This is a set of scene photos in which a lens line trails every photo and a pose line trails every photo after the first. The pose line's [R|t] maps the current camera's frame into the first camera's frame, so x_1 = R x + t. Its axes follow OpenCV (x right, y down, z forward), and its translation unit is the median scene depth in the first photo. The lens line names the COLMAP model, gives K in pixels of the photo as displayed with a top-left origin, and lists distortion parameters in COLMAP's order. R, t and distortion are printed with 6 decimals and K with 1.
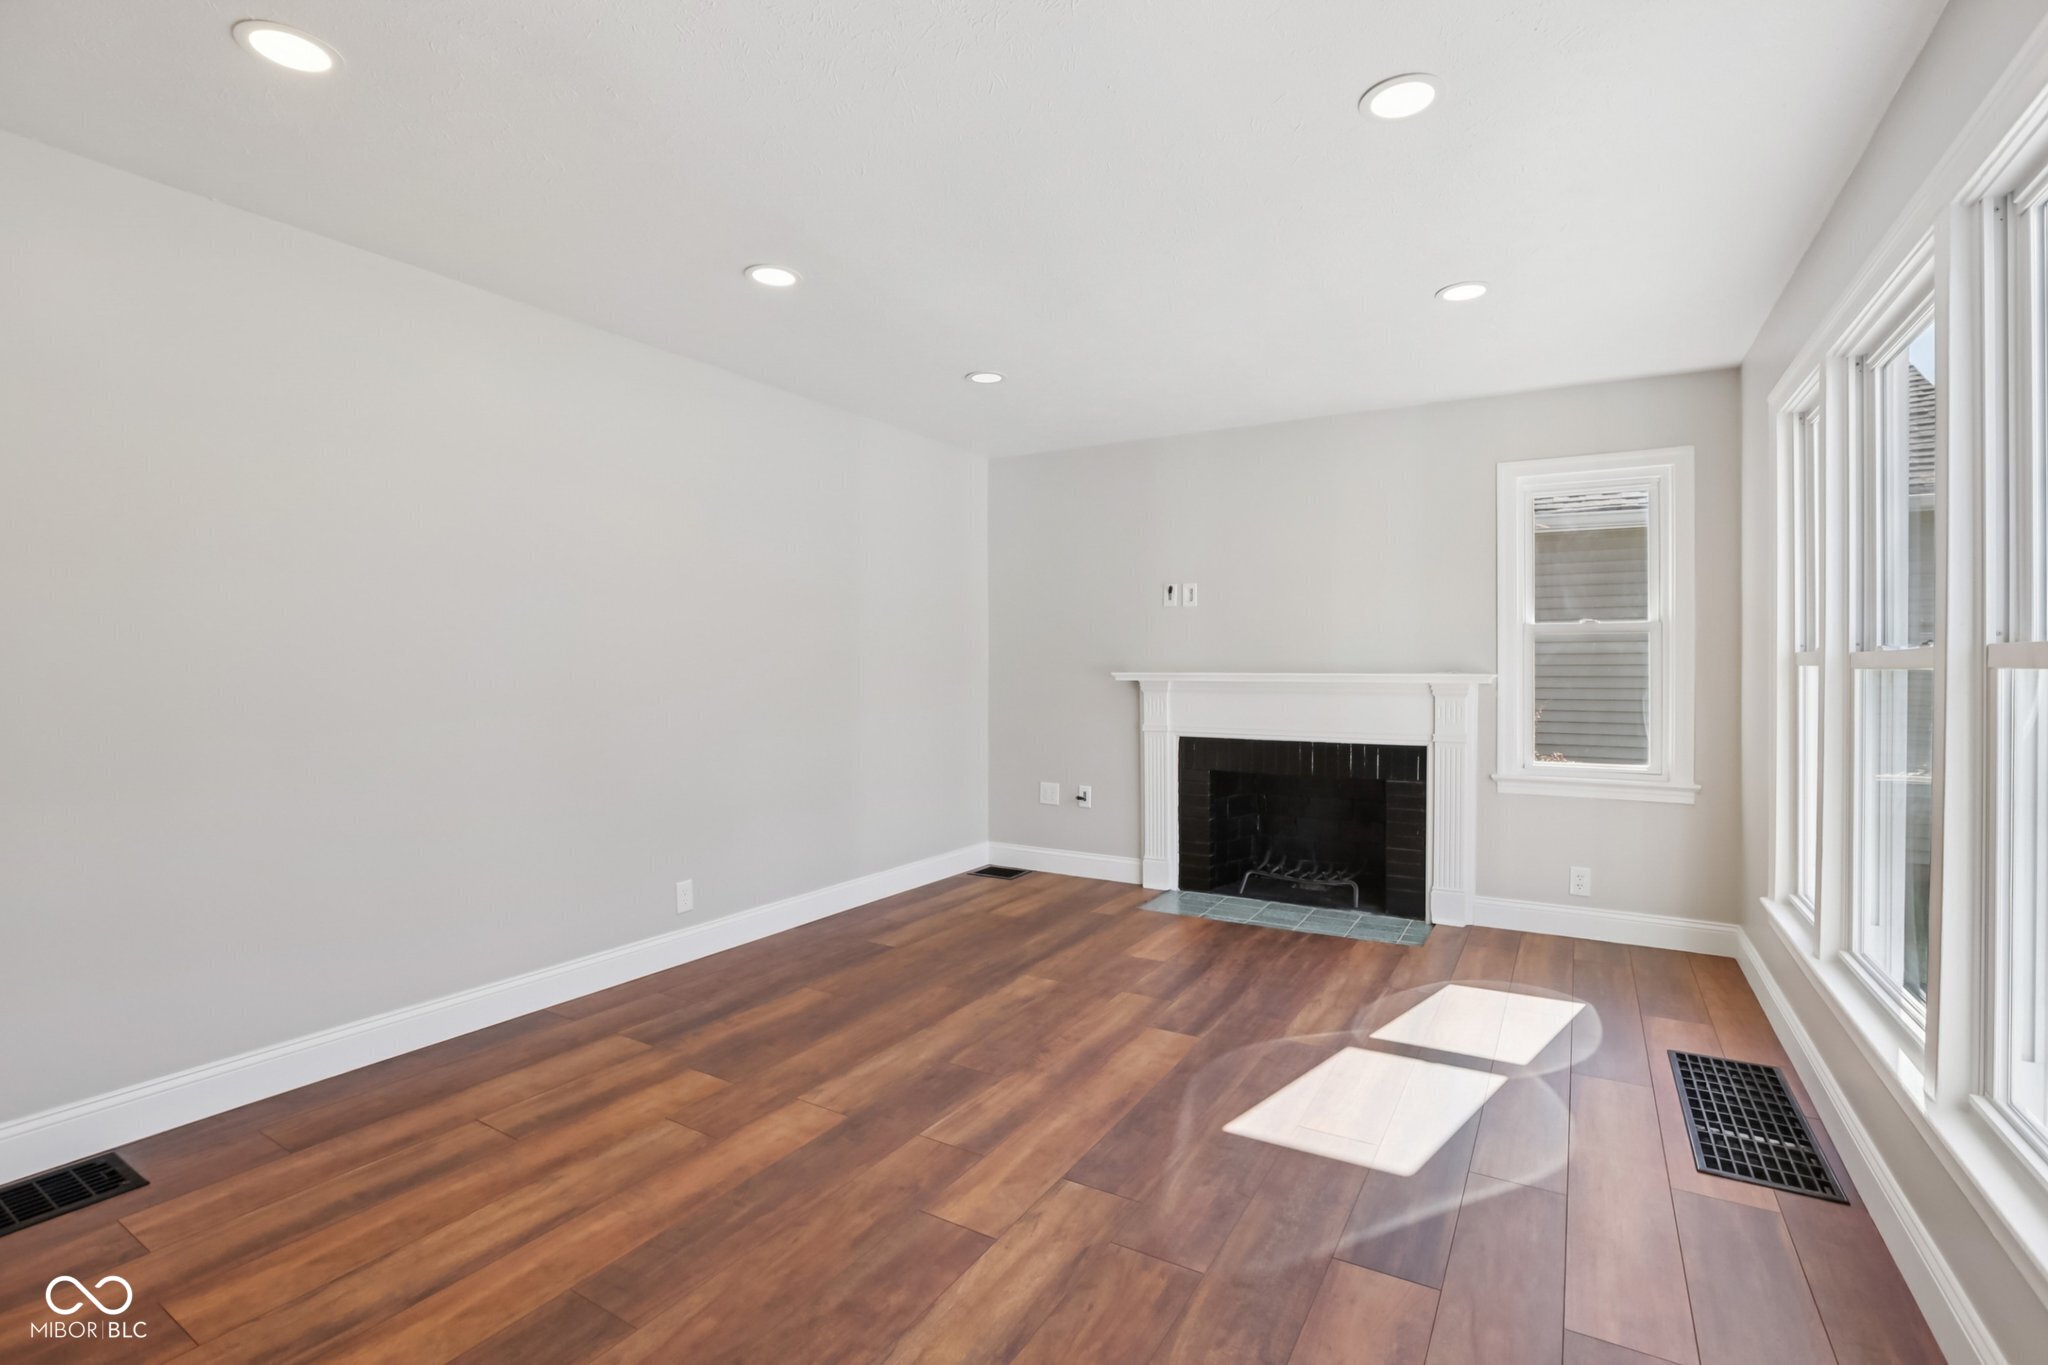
lens RADIAL K [[933.5, 0, 1029.3], [0, 933.5, 669.0], [0, 0, 1]] dist [-0.053080, 0.018514]
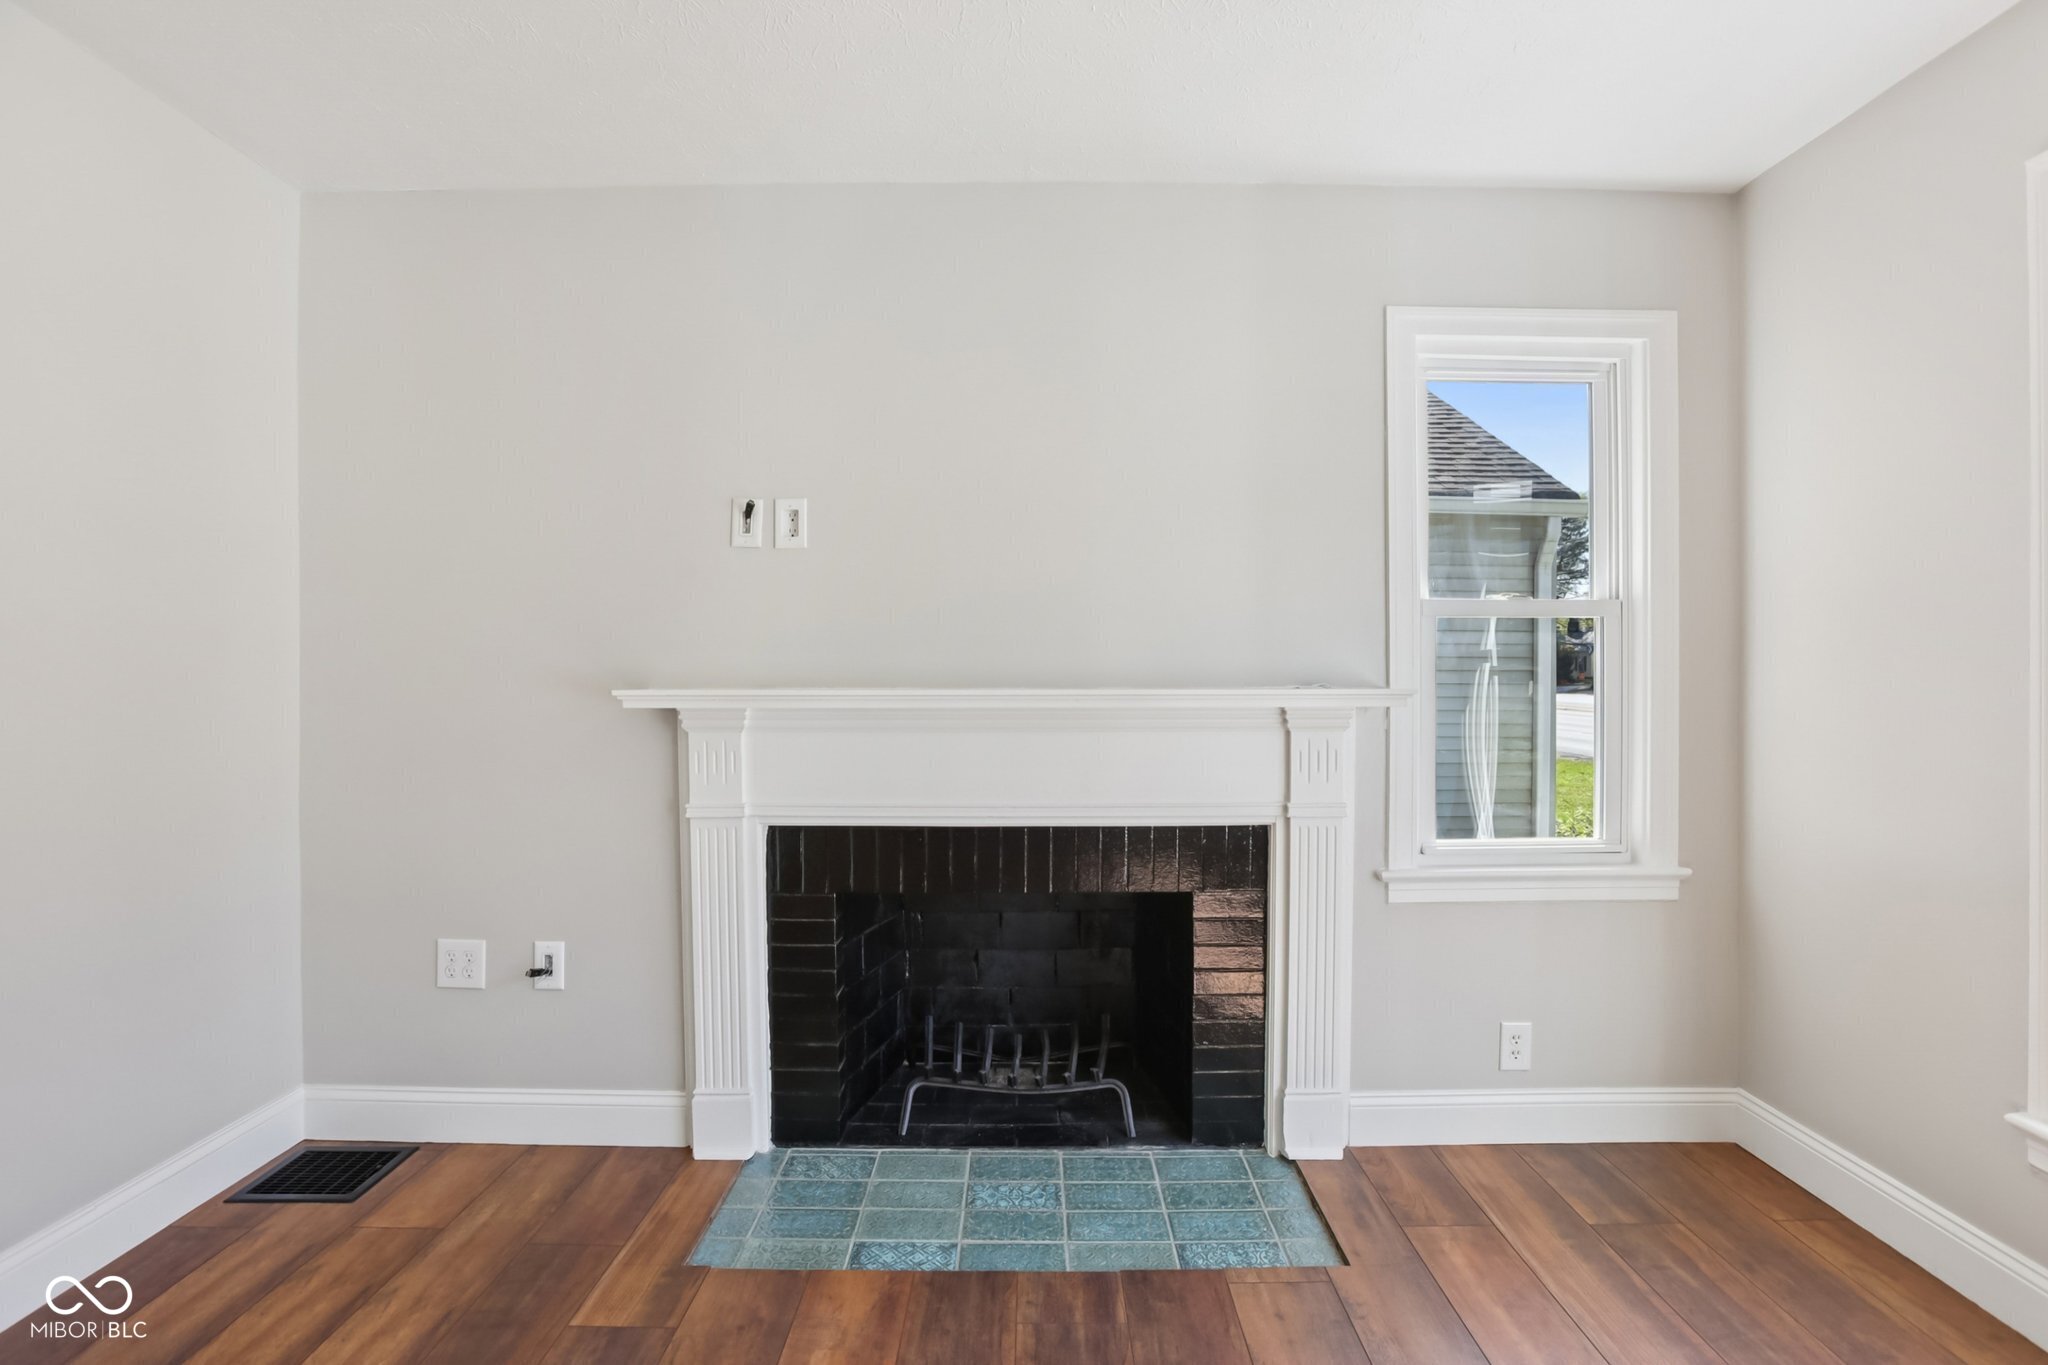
lens RADIAL K [[933.5, 0, 1028.2], [0, 933.5, 677.4], [0, 0, 1]] dist [-0.053080, 0.018514]
pose [[0.859836, -0.004451, 0.510551, 0.041565], [0.003311, 0.999990, 0.003142, -0.003390], [-0.510560, -0.001011, 0.859841, 0.633577]]
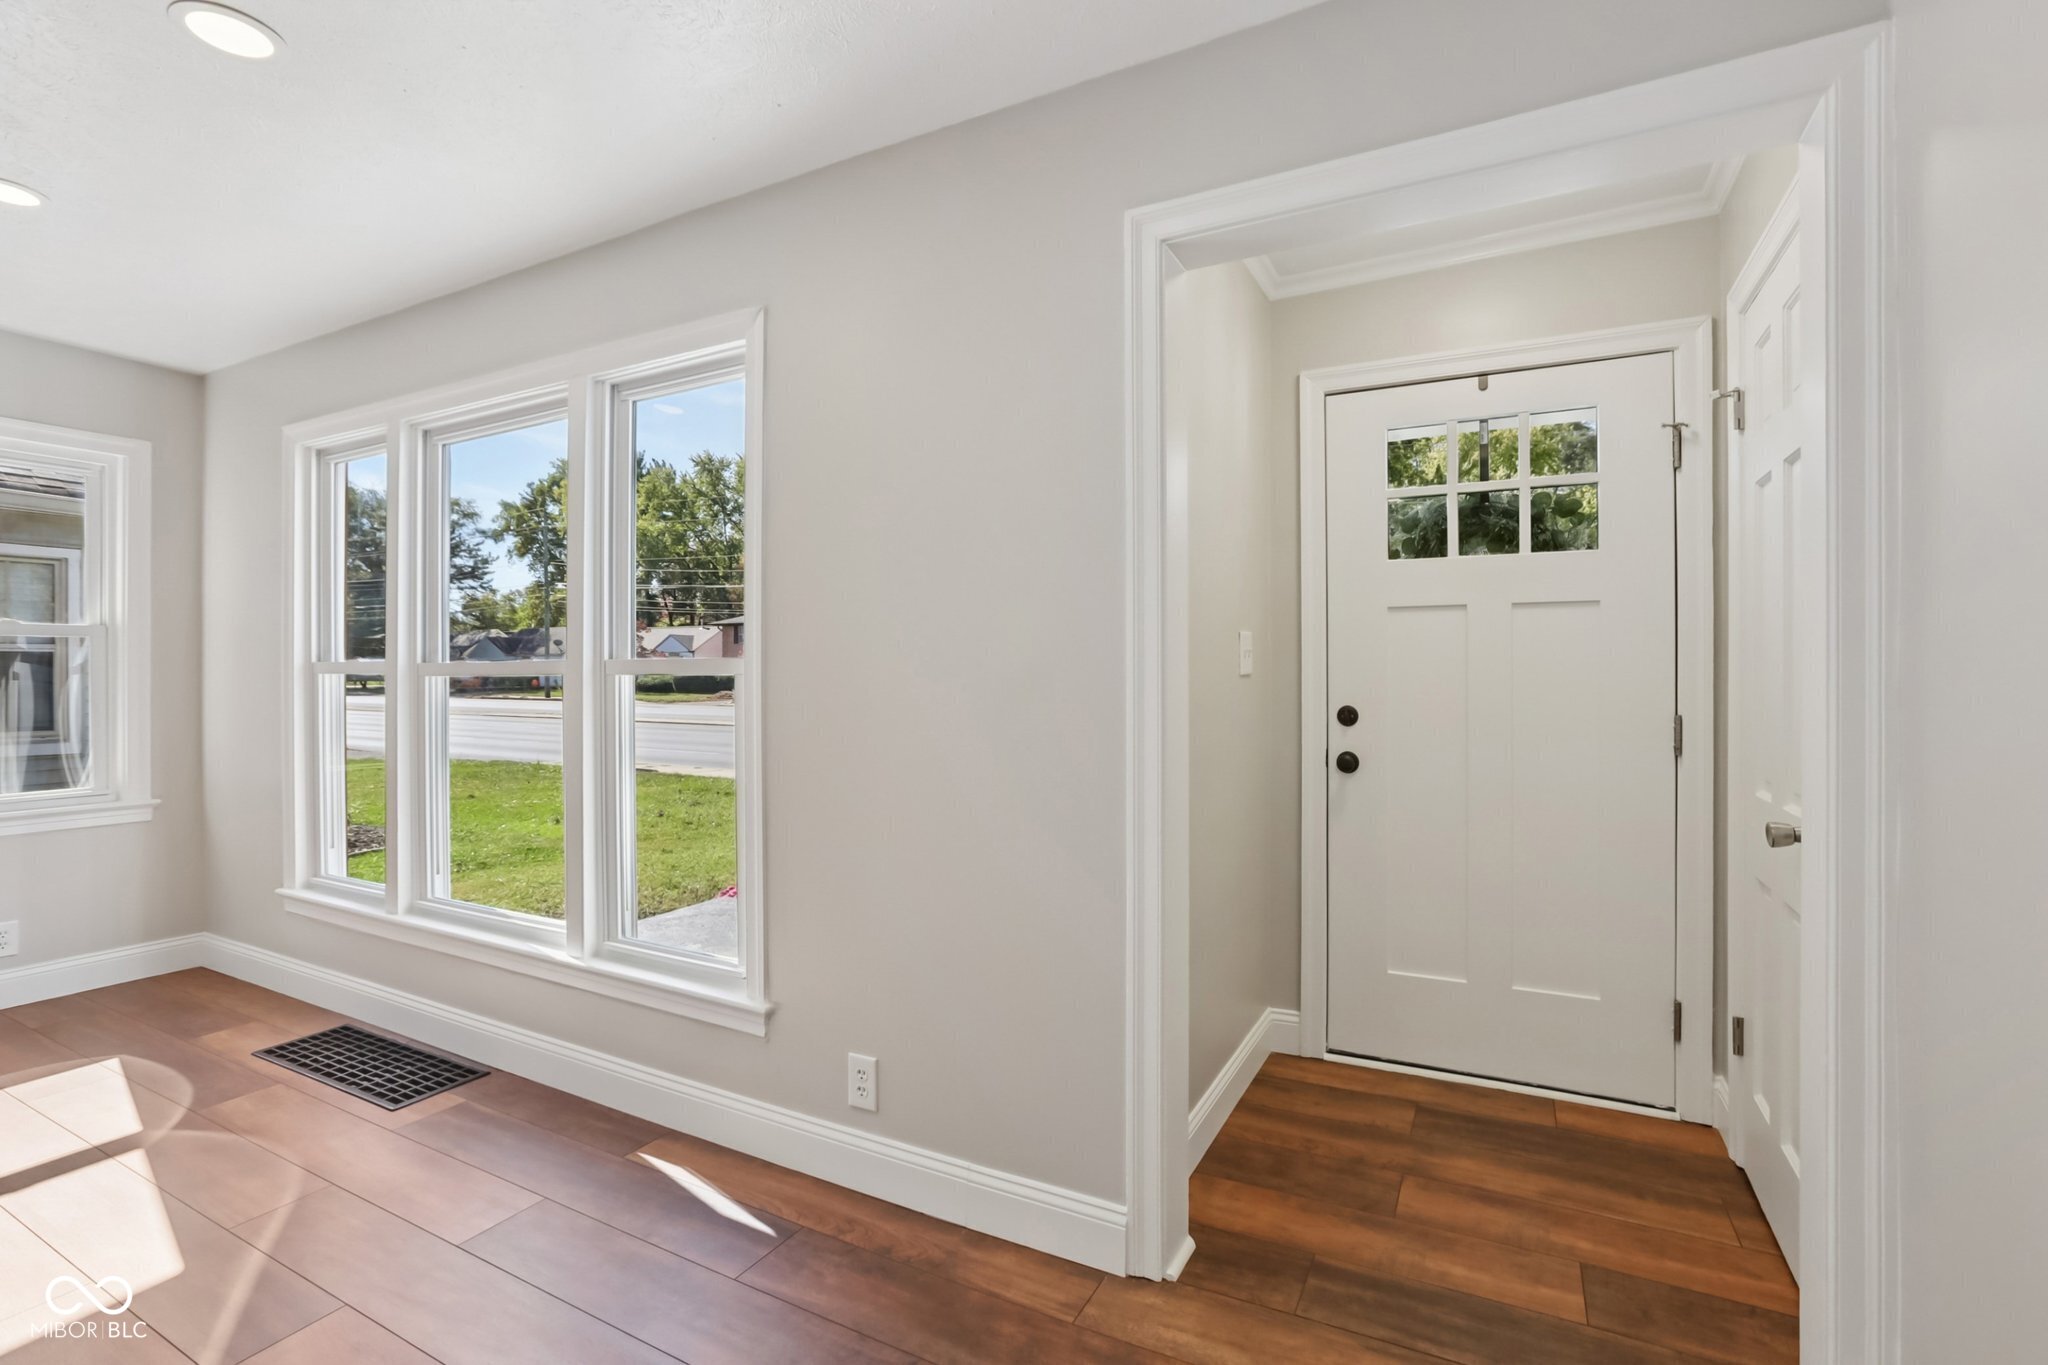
lens RADIAL K [[933.5, 0, 1021.4], [0, 933.5, 677.6], [0, 0, 1]] dist [-0.053080, 0.018514]
pose [[-0.054489, -0.004734, 0.998503, -0.235558], [0.004031, 0.999980, 0.004961, -0.001200], [-0.998506, 0.004295, -0.054469, 0.131149]]
